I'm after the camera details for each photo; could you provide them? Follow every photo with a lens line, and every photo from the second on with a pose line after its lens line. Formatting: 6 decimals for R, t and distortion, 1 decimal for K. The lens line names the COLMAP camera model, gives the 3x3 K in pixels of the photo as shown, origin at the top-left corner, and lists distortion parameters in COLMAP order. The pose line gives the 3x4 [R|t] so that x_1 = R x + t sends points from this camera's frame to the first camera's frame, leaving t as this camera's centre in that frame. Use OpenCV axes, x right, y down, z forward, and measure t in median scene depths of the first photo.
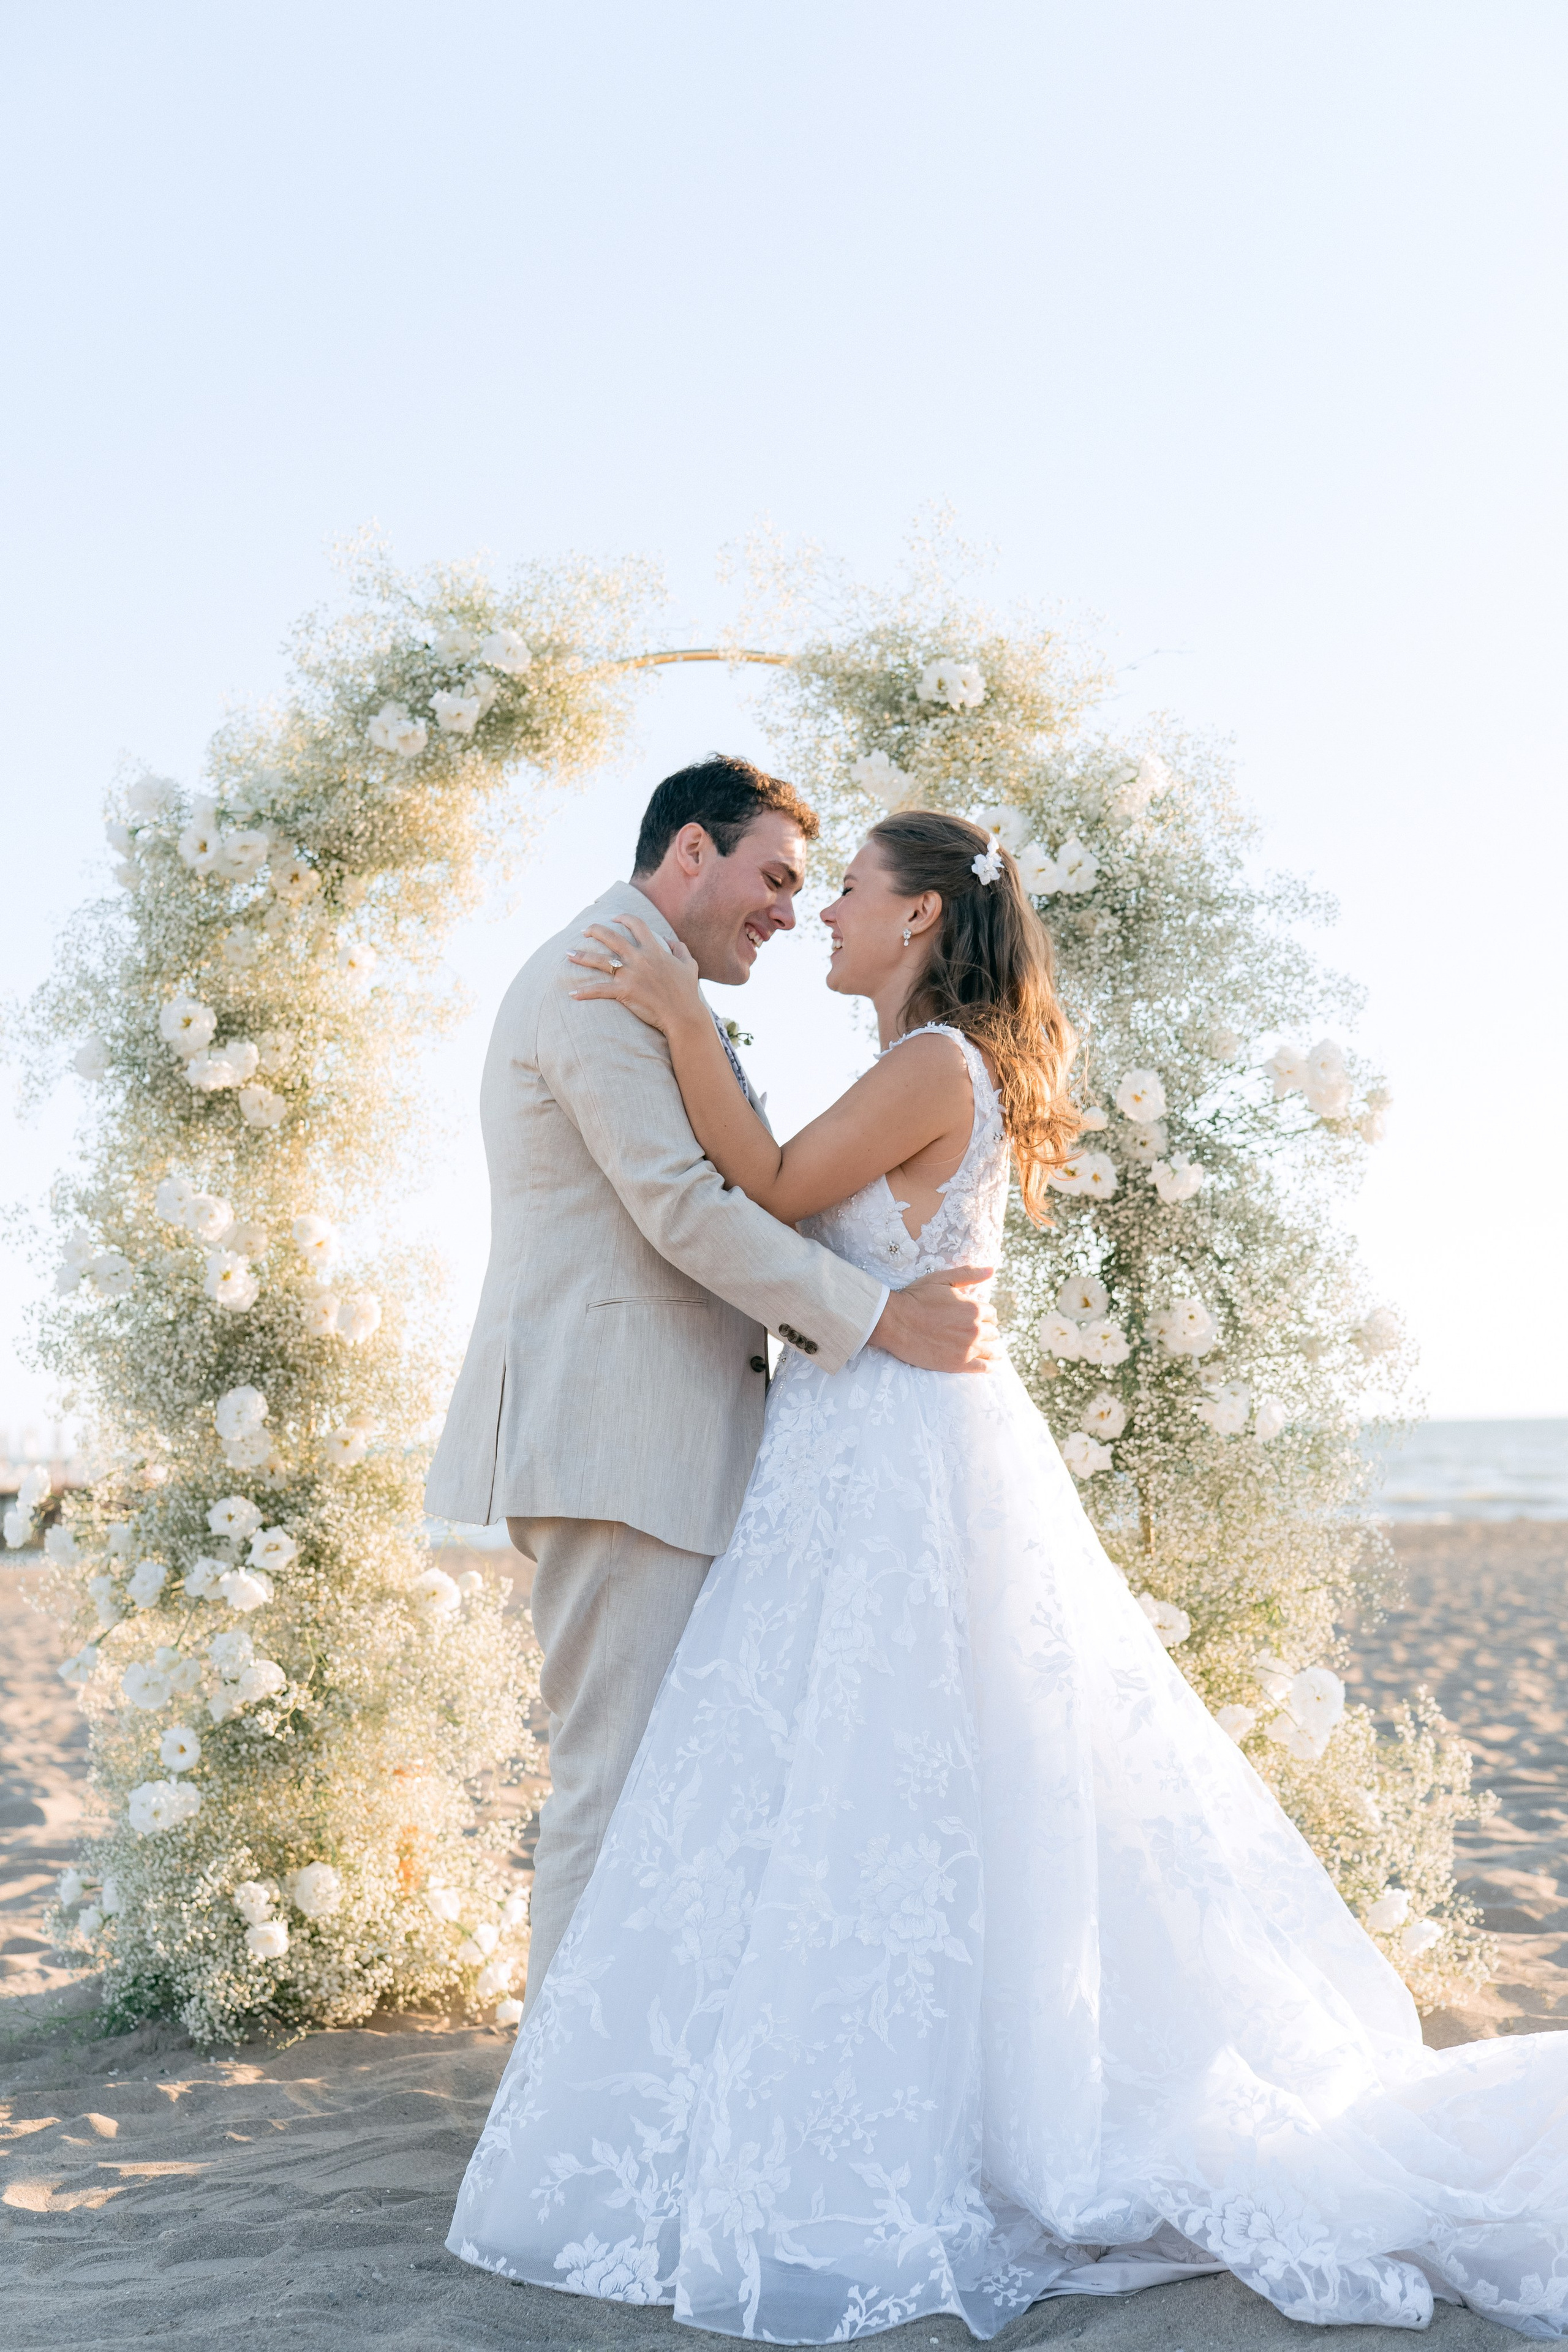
lens RADIAL K [[2840.1, 0, 738.7], [0, 2840.1, 1178.2], [0, 0, 1]] dist [0.088111, -0.050253]
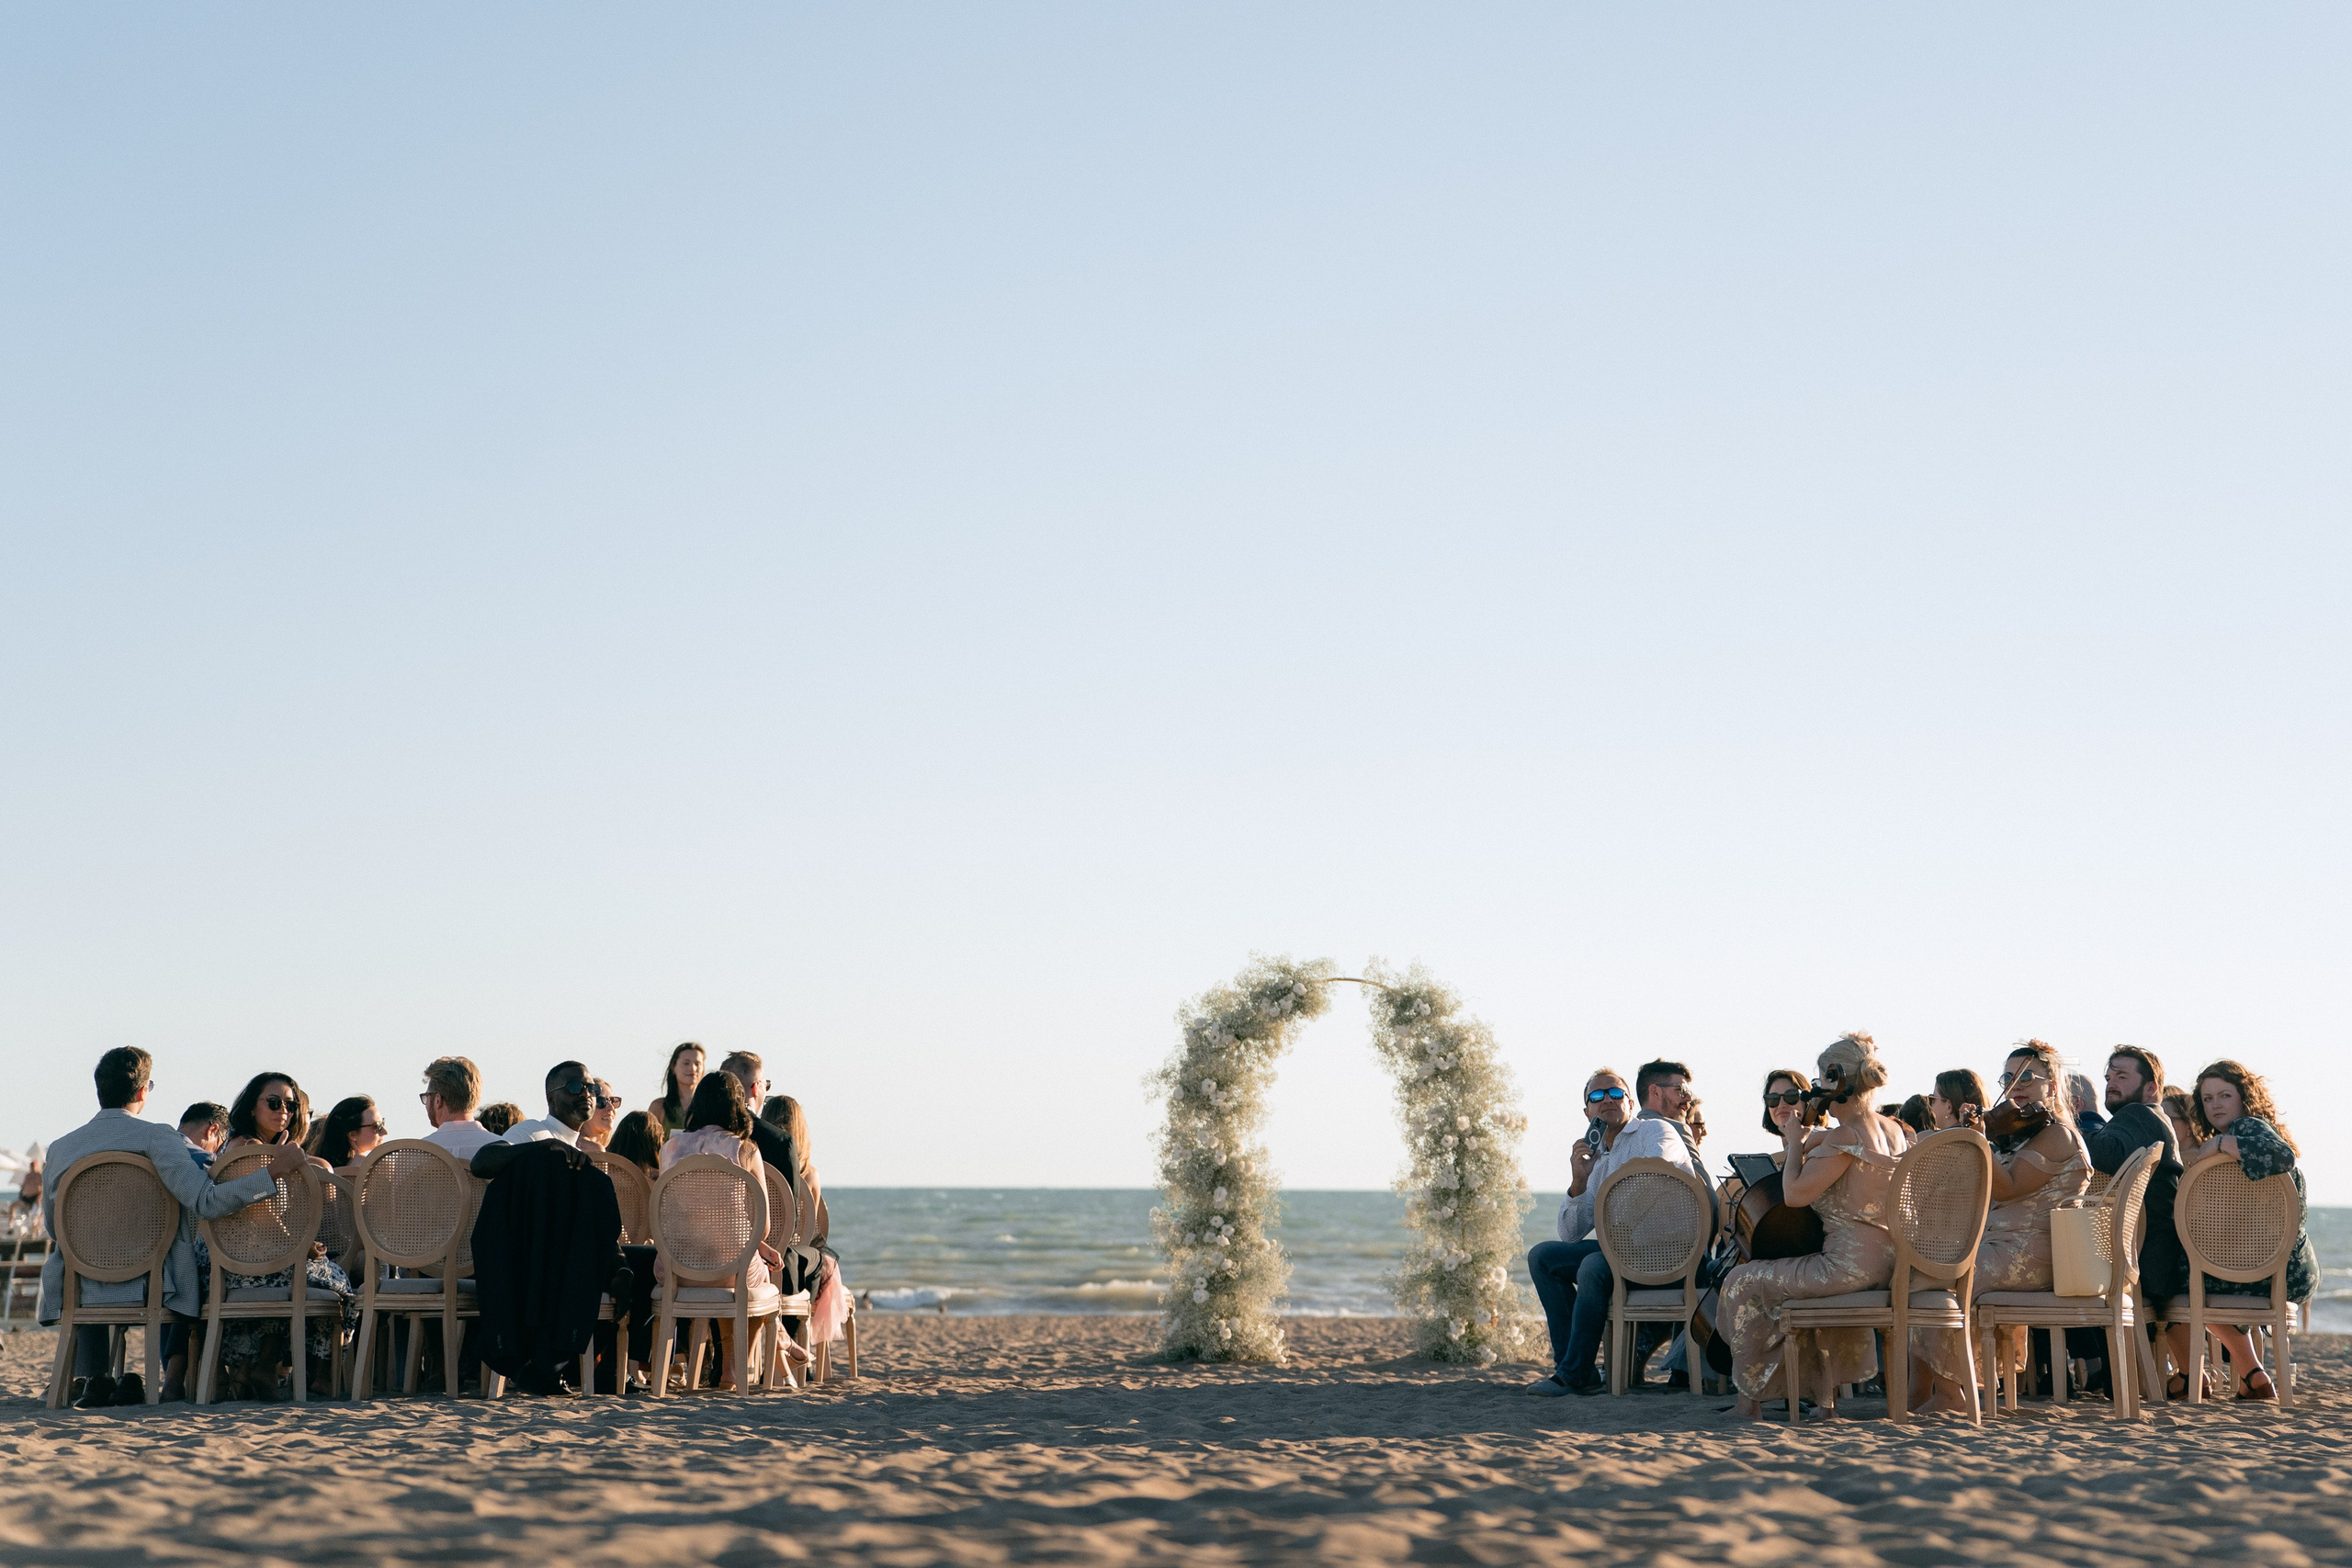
lens RADIAL K [[4235.7, 0, 1230.3], [0, 4235.7, 779.2], [0, 0, 1]] dist [0.479845, 0.037372]
pose [[0.997973, 0.041272, 0.048437, -0.442340], [-0.041210, 0.999148, -0.002285, -0.433496], [-0.048490, 0.000284, 0.998824, -4.431143]]
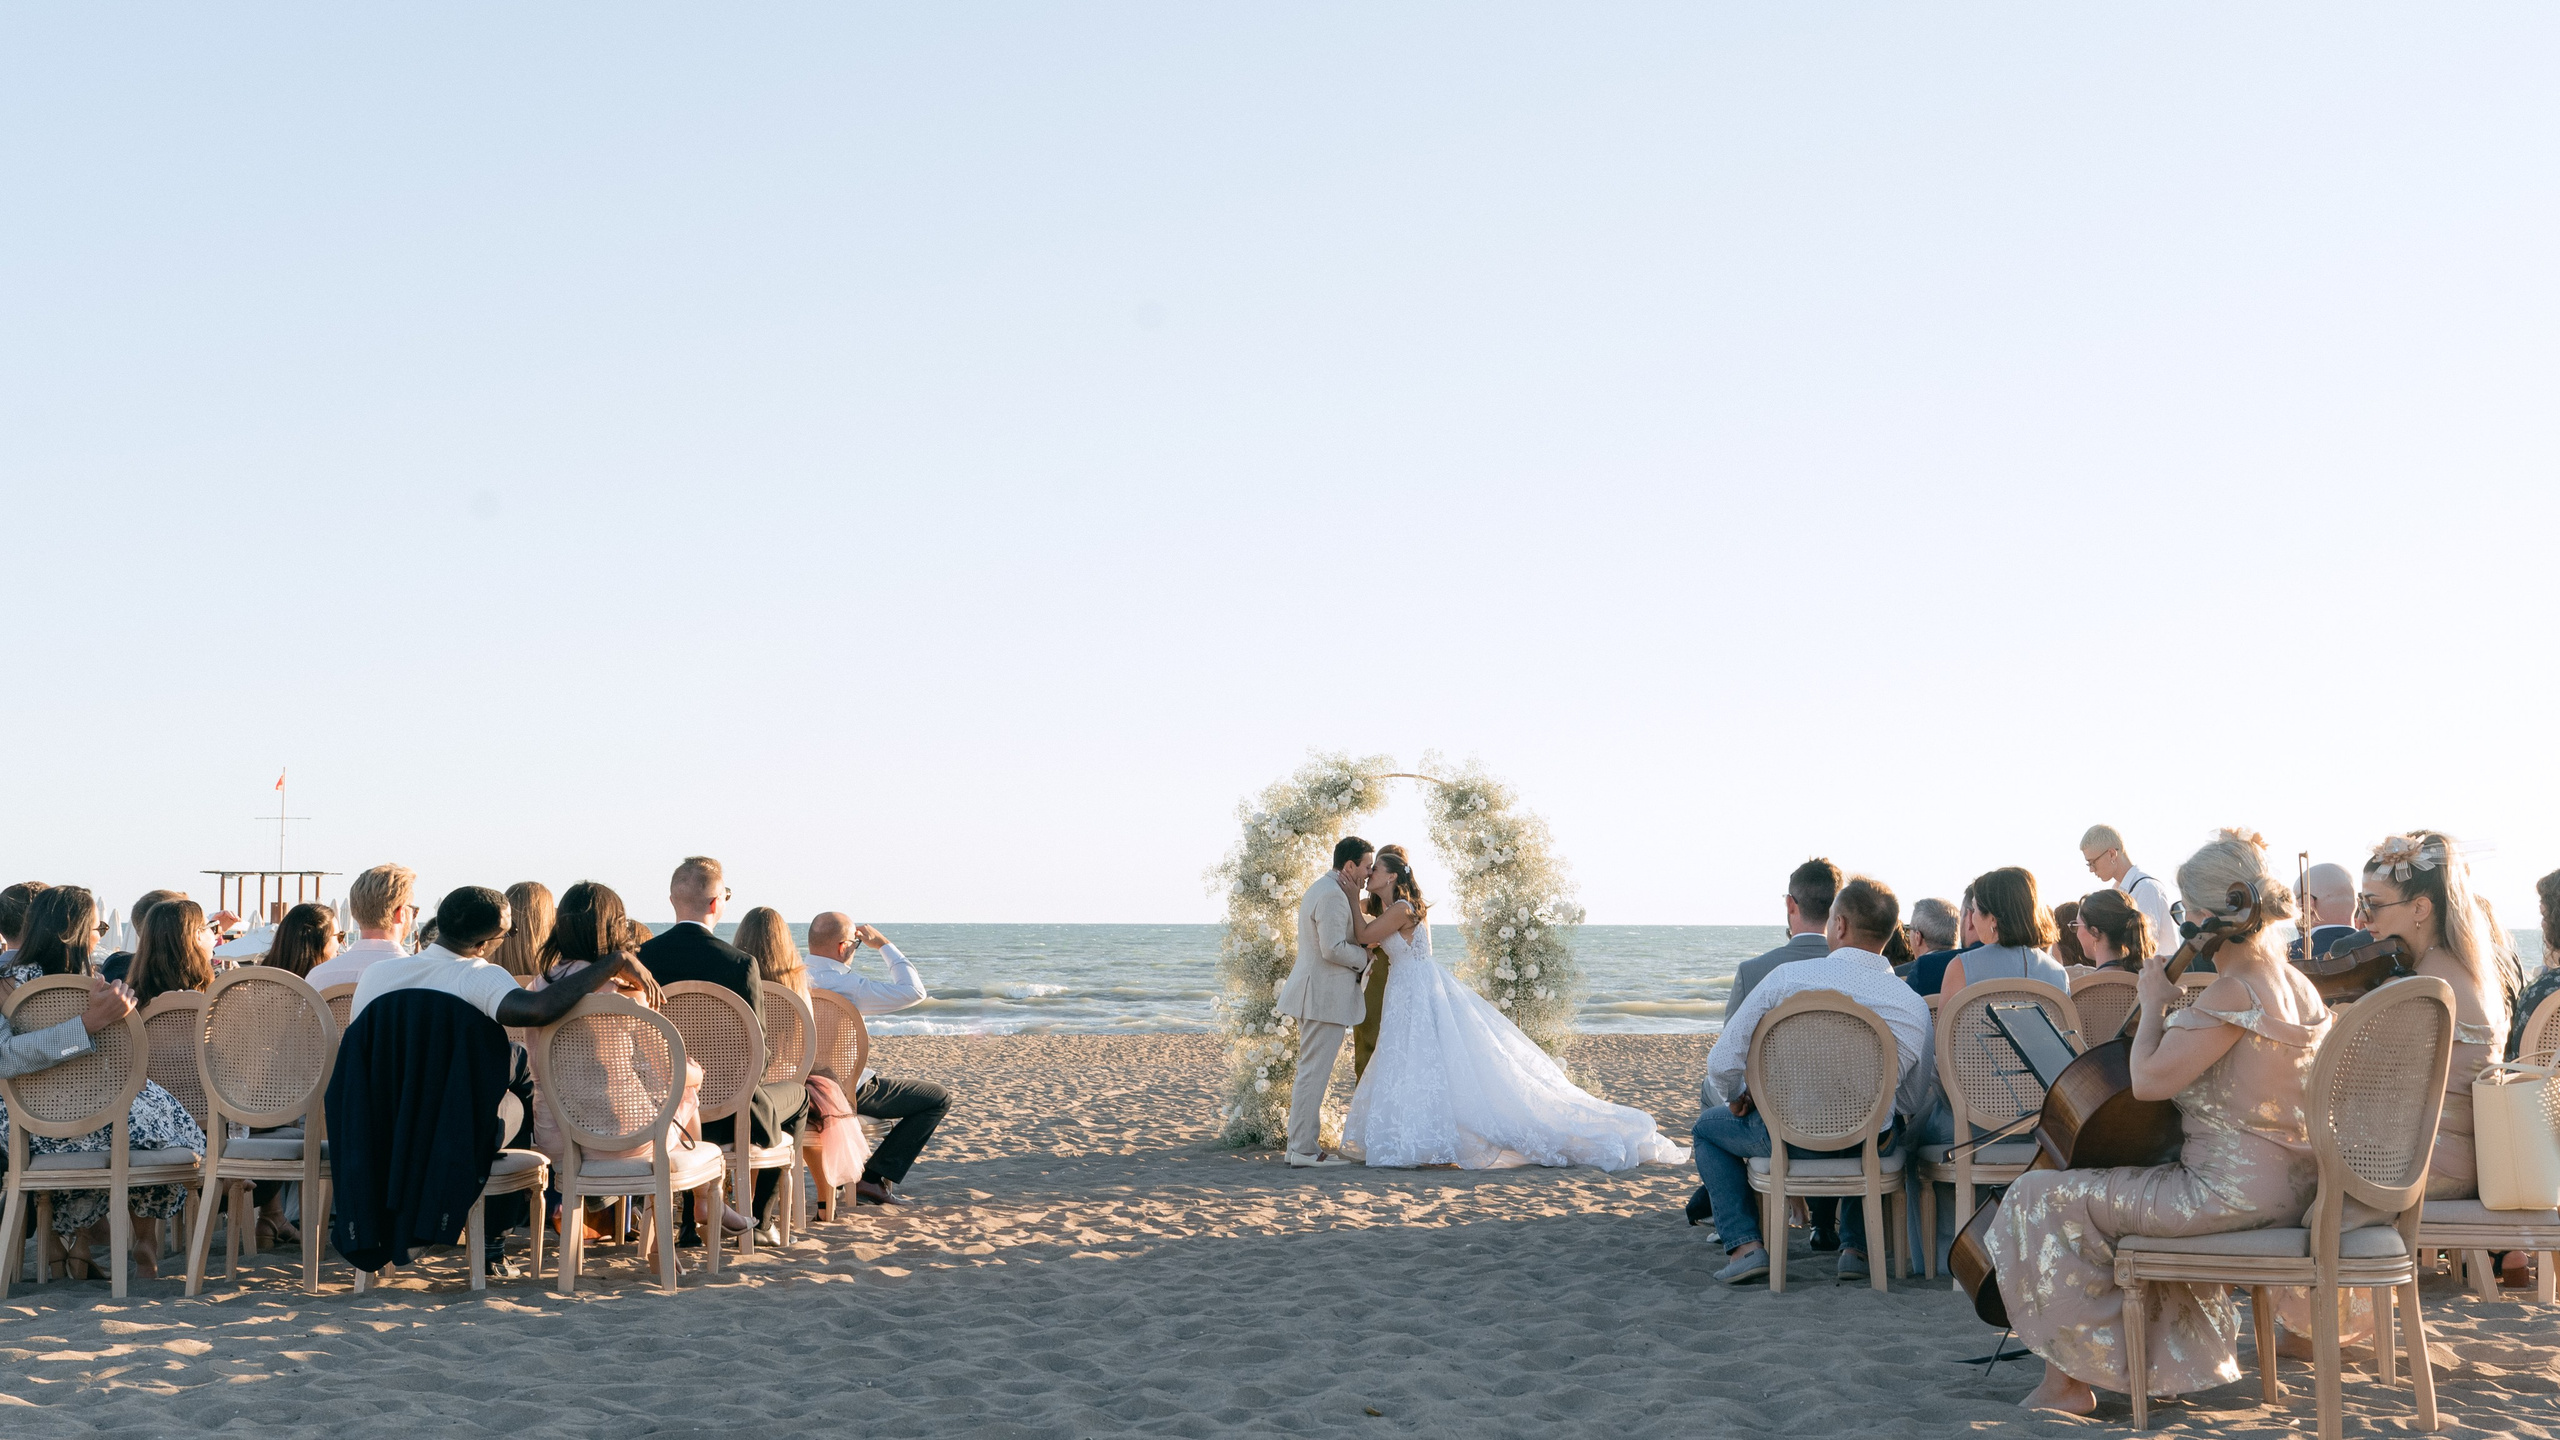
lens RADIAL K [[3165.8, 0, 1280.0], [0, 3165.8, 720.0], [0, 0, 1]] dist [0.032322, 0.044199]
pose [[0.998393, 0.033938, 0.045374, -0.369027], [-0.035105, 0.999066, 0.025181, -0.364800], [-0.044477, -0.026733, 0.998653, -3.109443]]
